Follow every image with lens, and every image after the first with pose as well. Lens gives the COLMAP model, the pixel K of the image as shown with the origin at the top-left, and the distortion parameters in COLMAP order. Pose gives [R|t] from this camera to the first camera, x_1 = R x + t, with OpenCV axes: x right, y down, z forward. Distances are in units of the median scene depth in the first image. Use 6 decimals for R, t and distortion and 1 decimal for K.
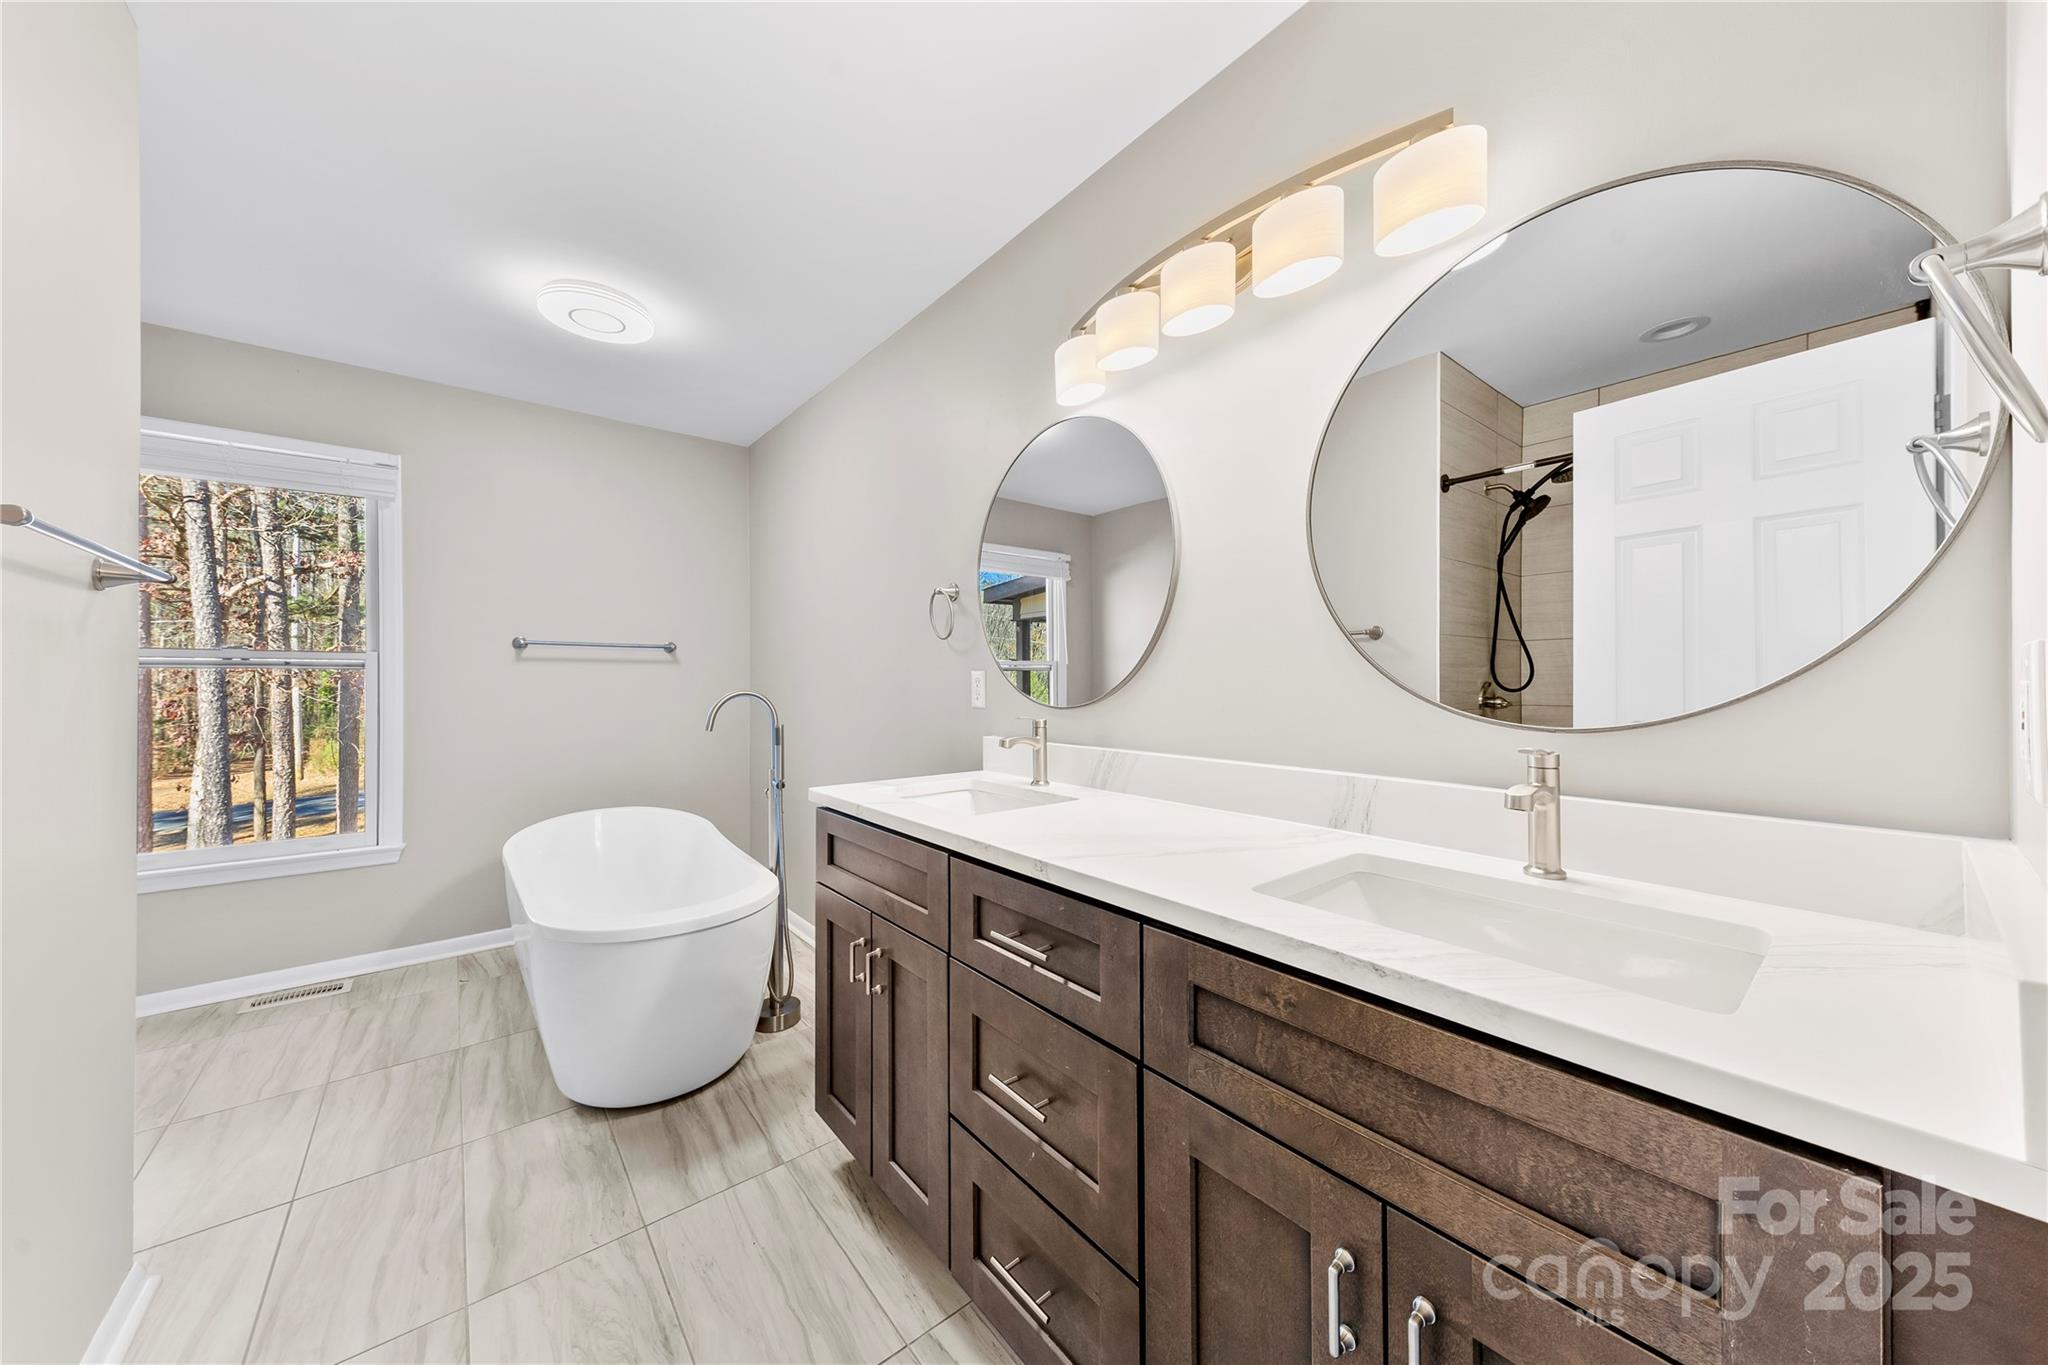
lens RADIAL K [[707.0, 0, 1032.1], [0, 707.0, 687.7], [0, 0, 1]] dist [0.002733, 0.000049]
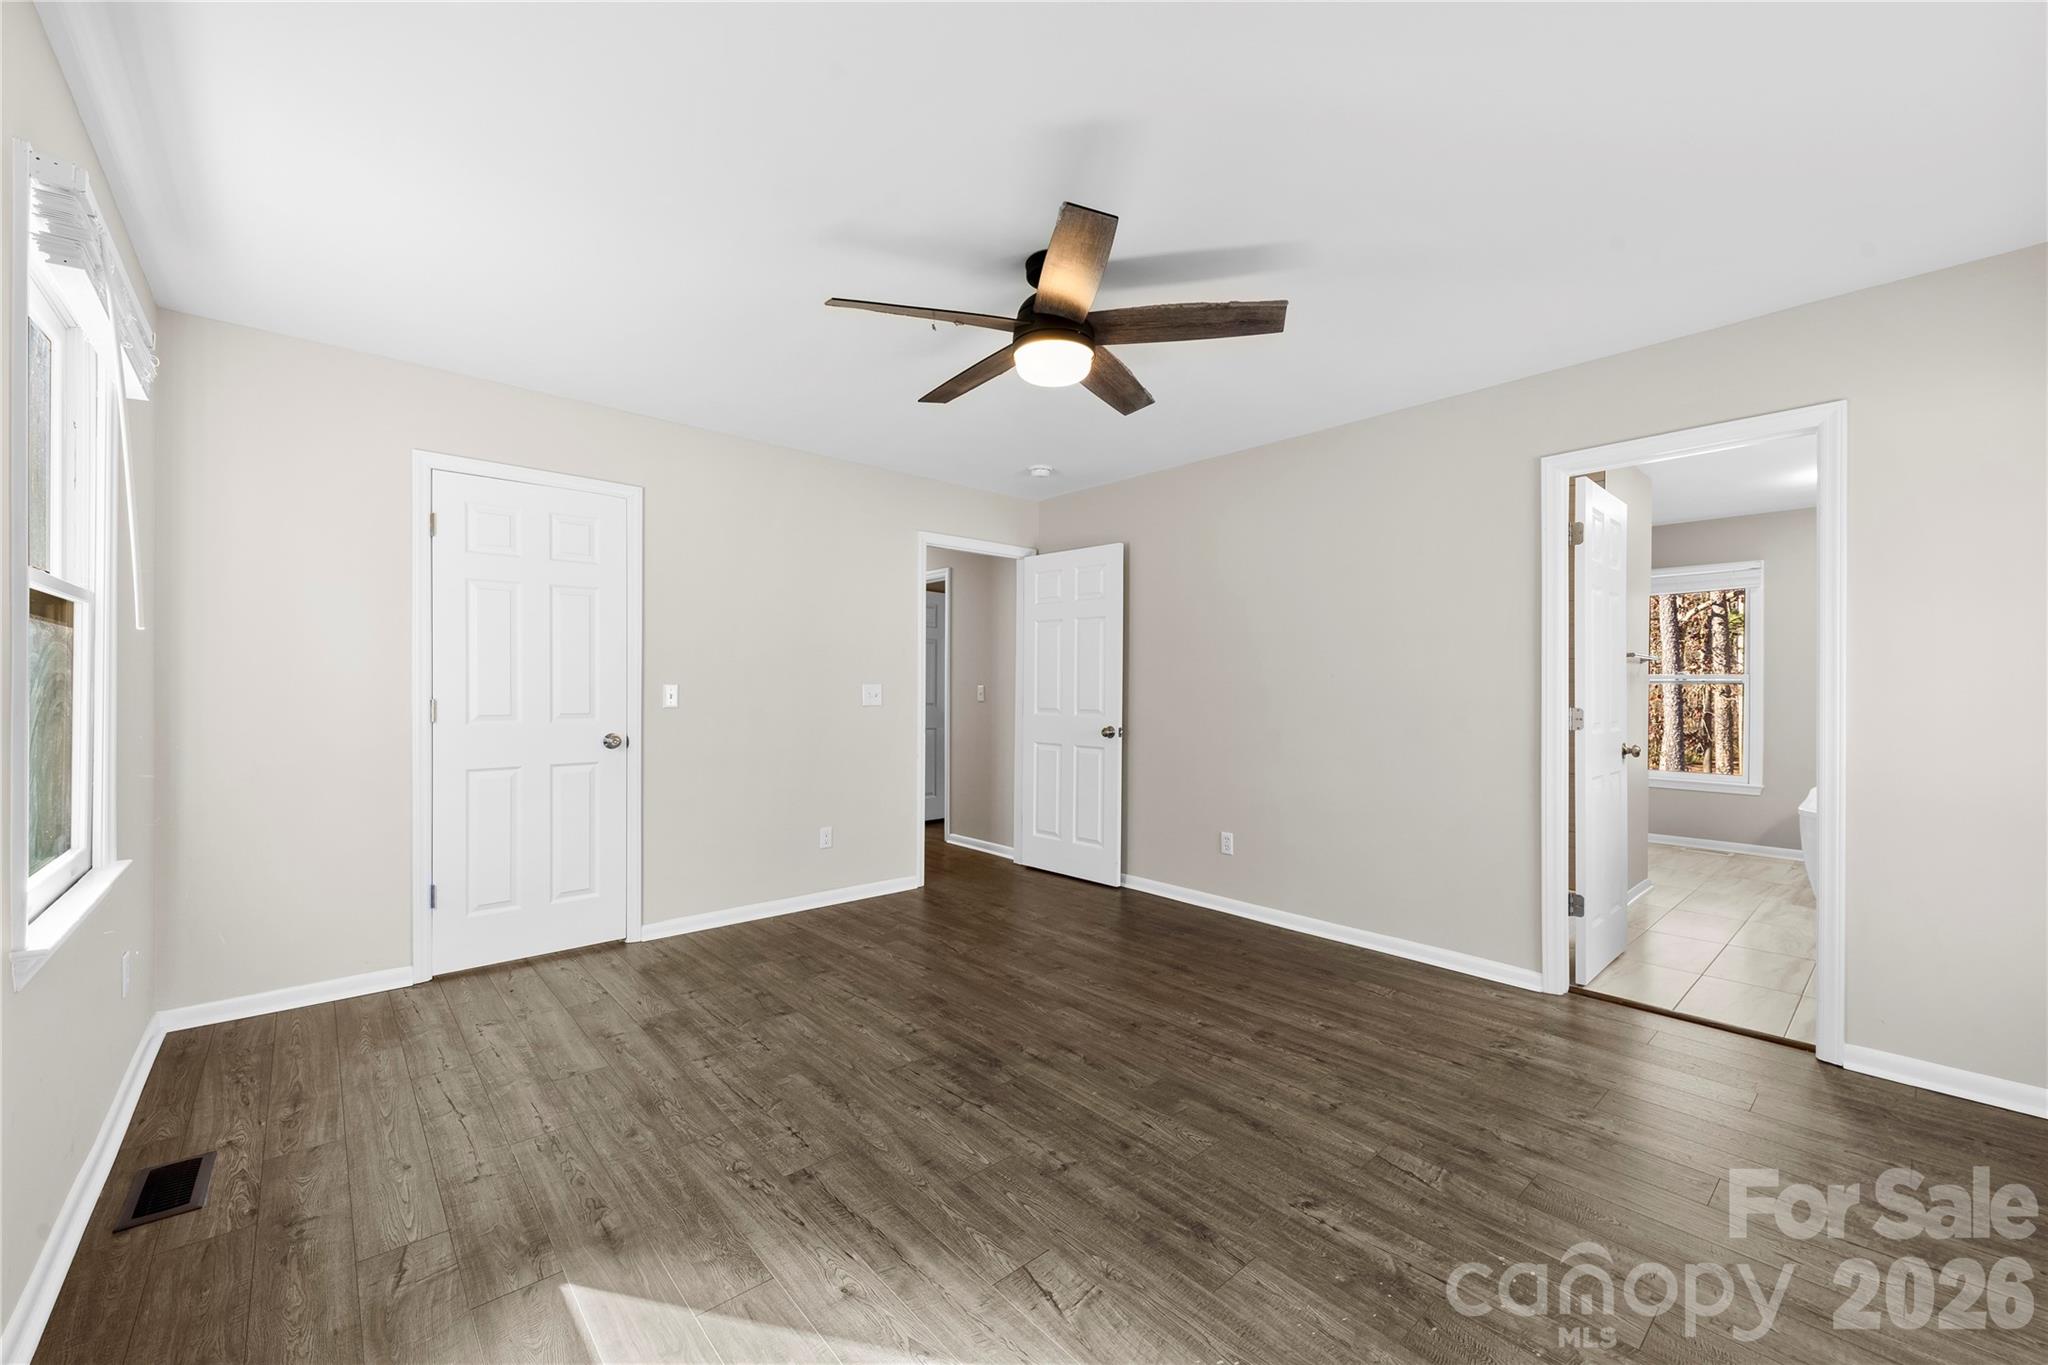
lens RADIAL K [[799.4, 0, 1018.7], [0, 799.4, 689.2], [0, 0, 1]] dist [0.007228, -0.000103]
pose [[0.030865, -0.000761, -0.999523, 0.239789], [-0.009840, 0.999951, -0.001065, 0.002104], [0.999475, 0.009868, 0.030856, -0.210241]]
